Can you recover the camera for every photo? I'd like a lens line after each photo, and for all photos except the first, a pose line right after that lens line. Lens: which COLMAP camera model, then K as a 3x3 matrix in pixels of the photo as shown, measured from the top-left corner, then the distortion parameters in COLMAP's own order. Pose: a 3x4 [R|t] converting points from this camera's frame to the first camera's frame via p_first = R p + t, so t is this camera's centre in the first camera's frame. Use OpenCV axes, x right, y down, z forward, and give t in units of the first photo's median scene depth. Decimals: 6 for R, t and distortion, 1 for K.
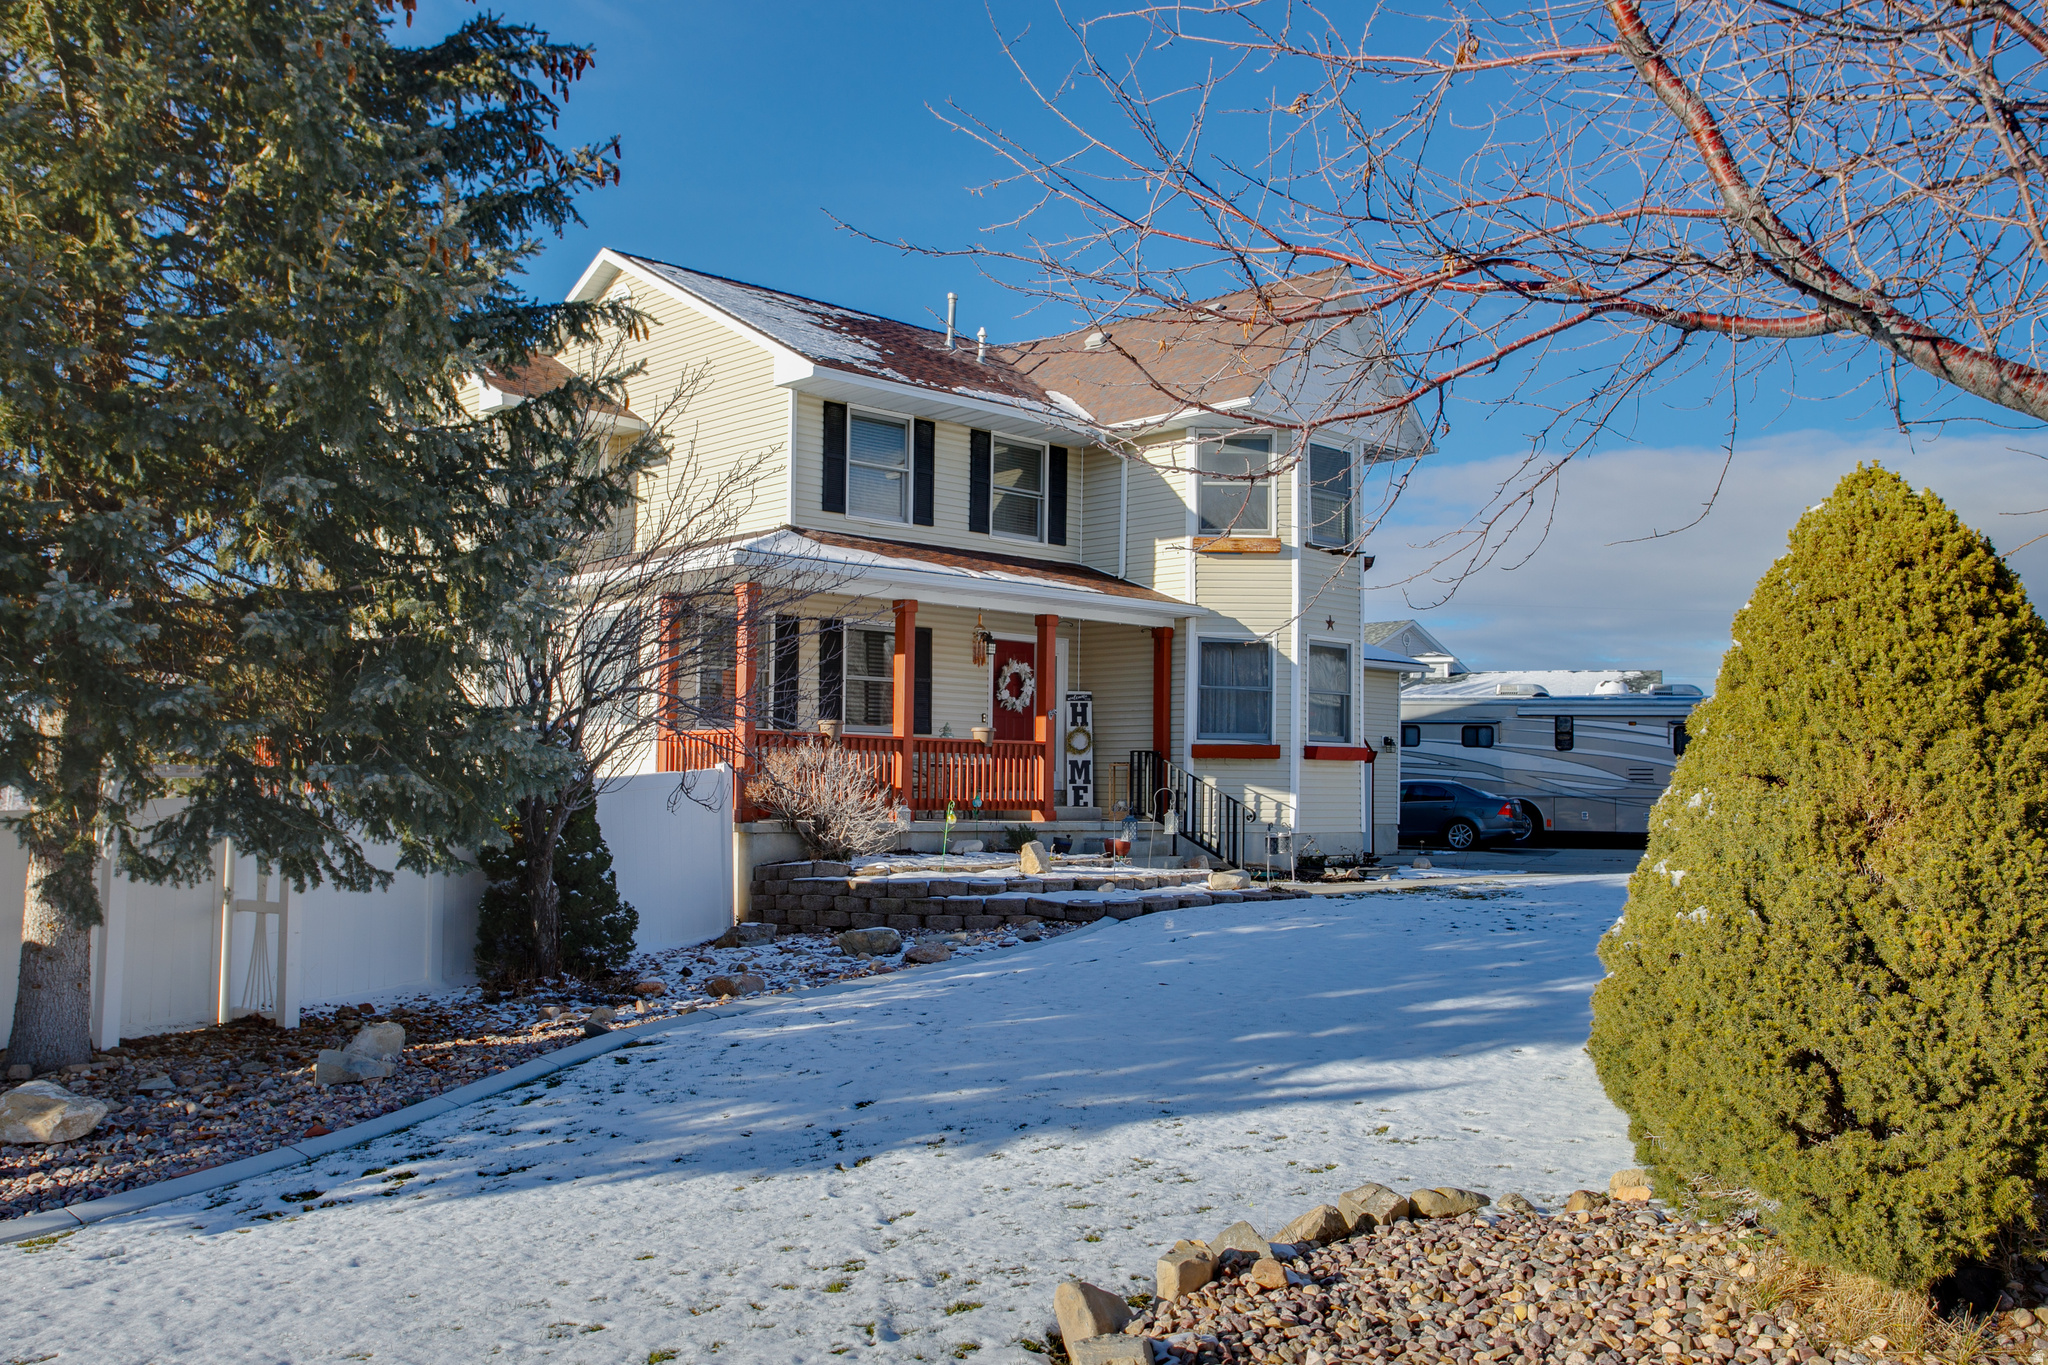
lens RADIAL K [[1751.9, 0, 1024.0], [0, 1751.9, 682.5], [0, 0, 1]] dist [0.004909, -0.002079]
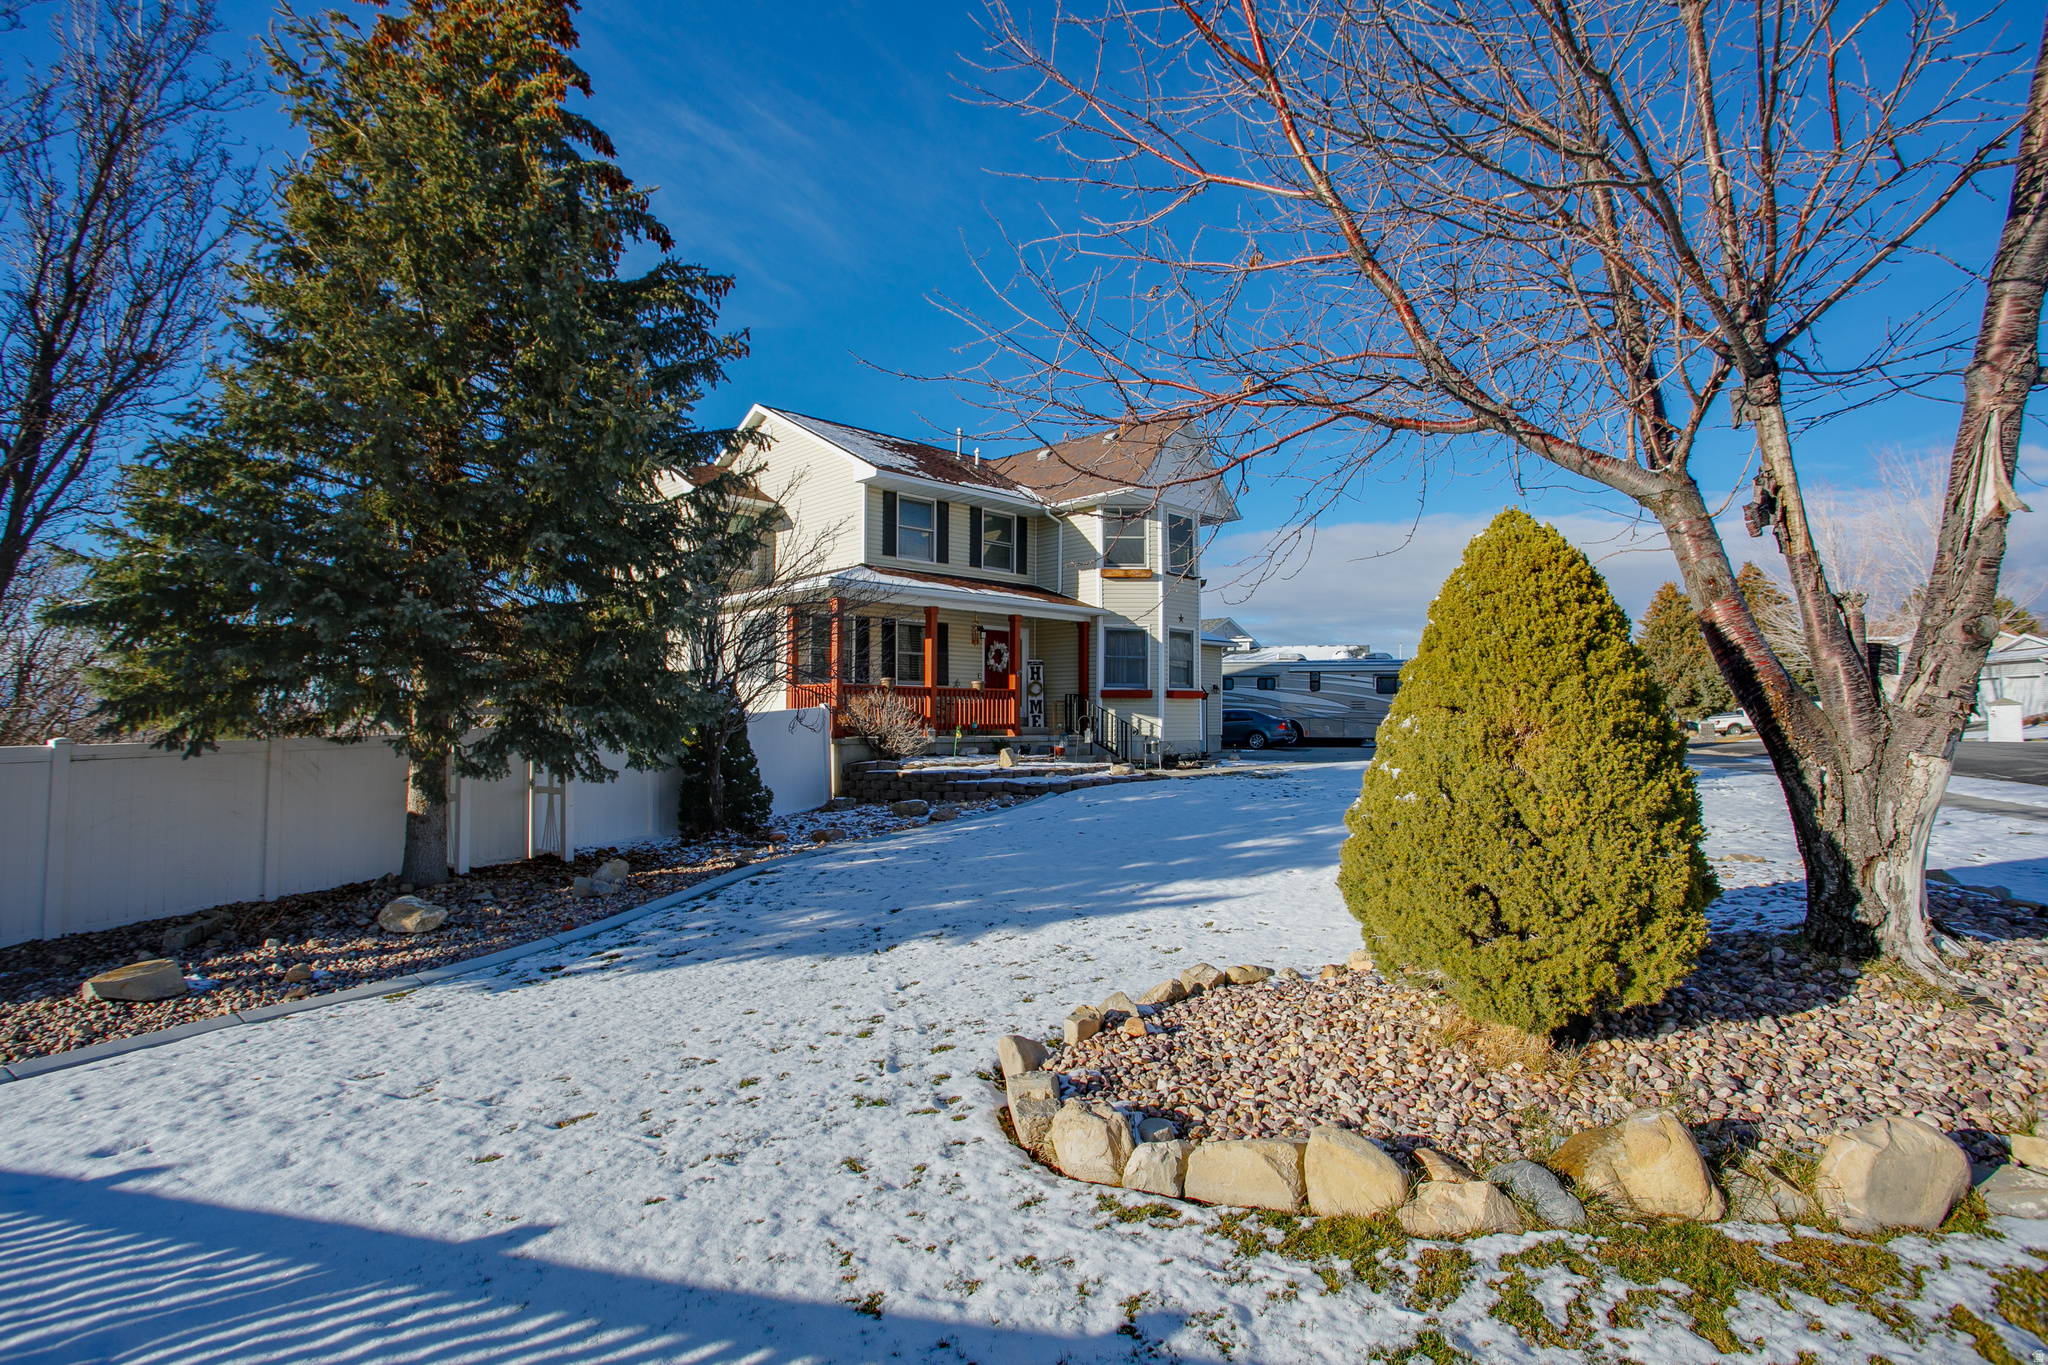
lens RADIAL K [[1176.6, 0, 977.1], [0, 1176.6, 673.1], [0, 0, 1]] dist [-0.087642, 0.000239]
pose [[0.999918, -0.009139, 0.008980, -0.027777], [0.008958, 0.999760, 0.020008, -0.004140], [-0.009161, -0.019926, 0.999759, -0.115152]]
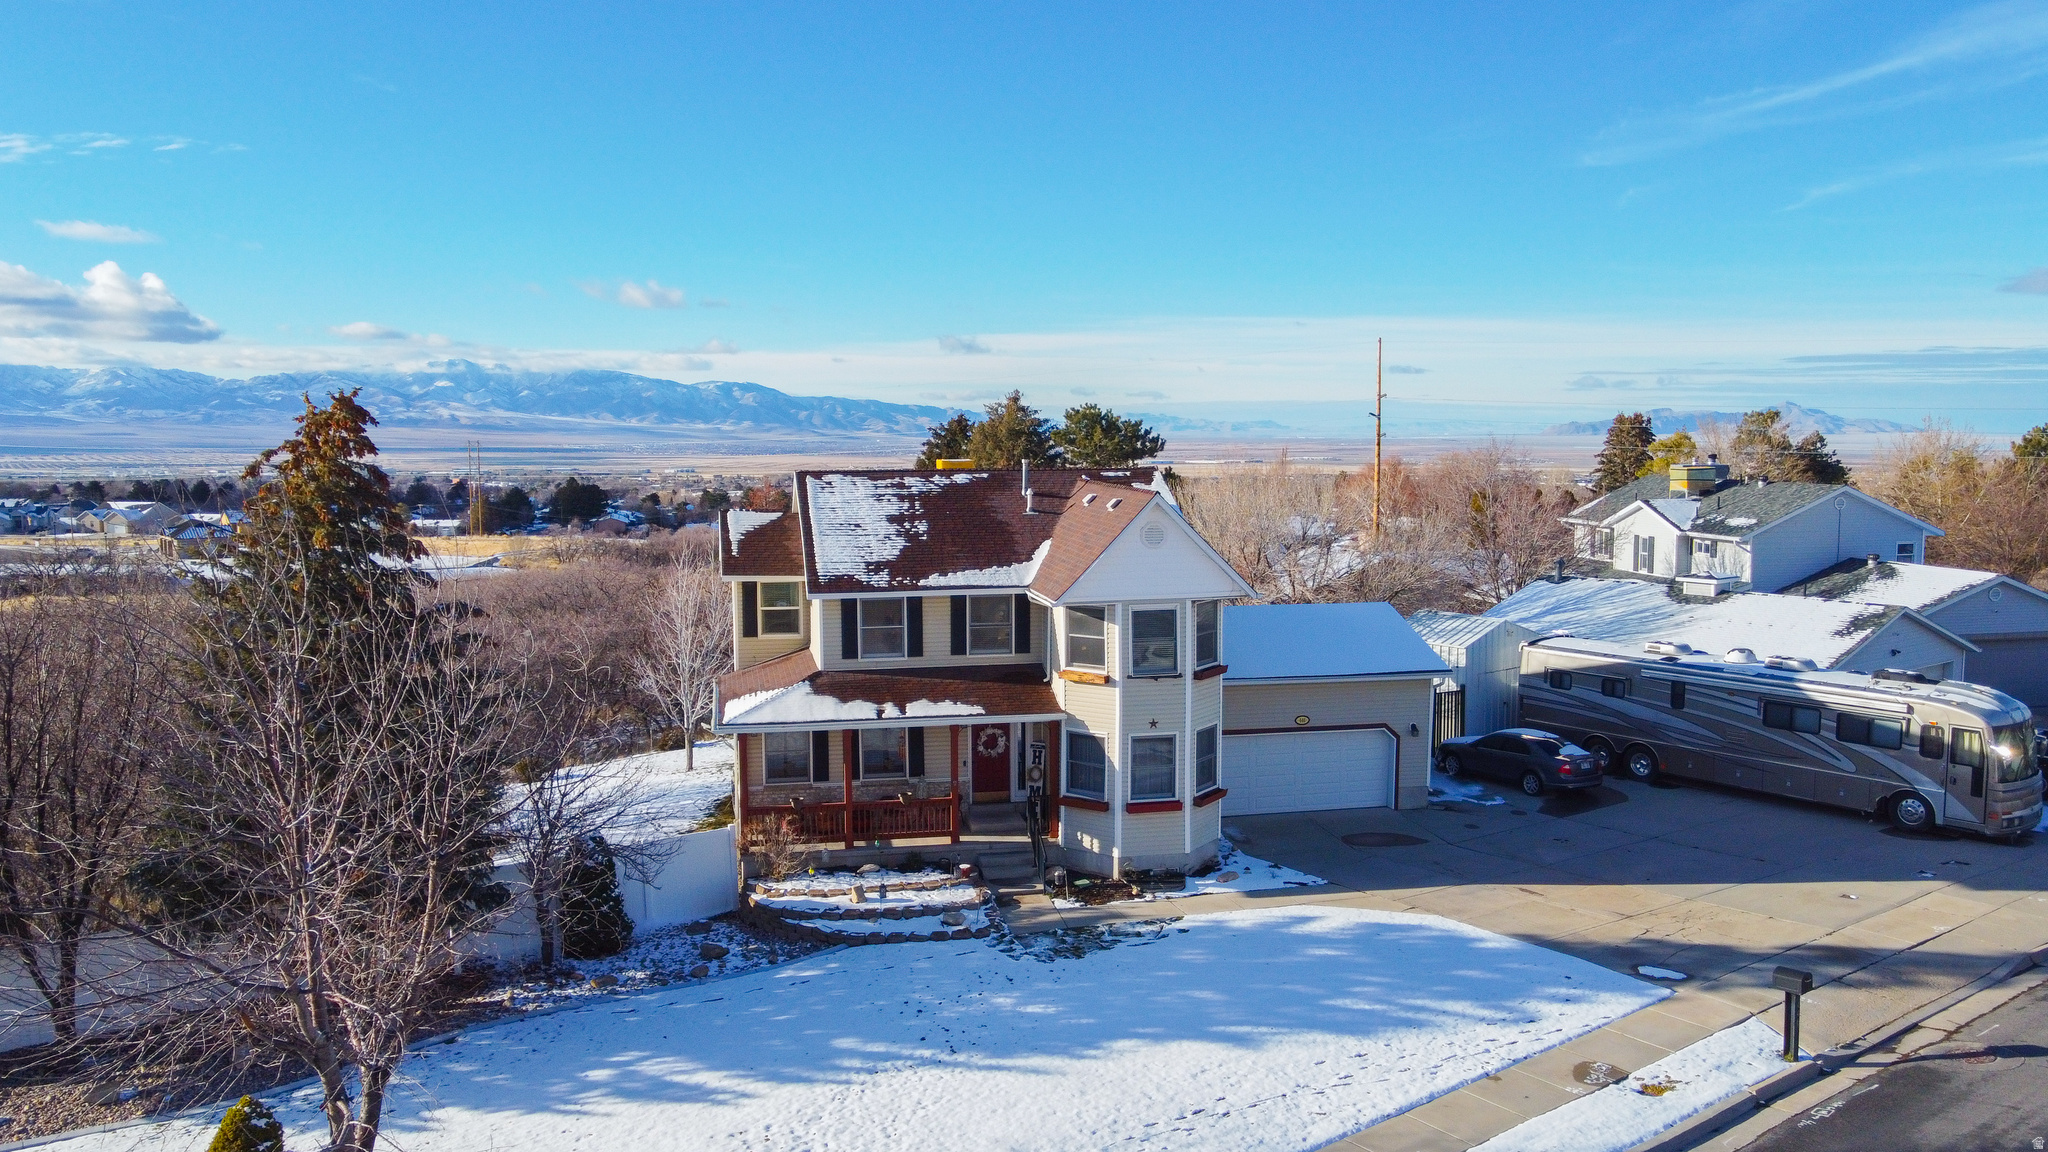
lens RADIAL K [[1586.3, 0, 1021.5], [0, 1586.3, 575.4], [0, 0, 1]] dist [-0.000587, 0.045778]
pose [[0.841348, 0.036359, -0.539269, 0.660690], [0.049044, 0.988483, 0.143164, -0.295038], [0.538264, -0.146899, 0.829875, -0.167935]]
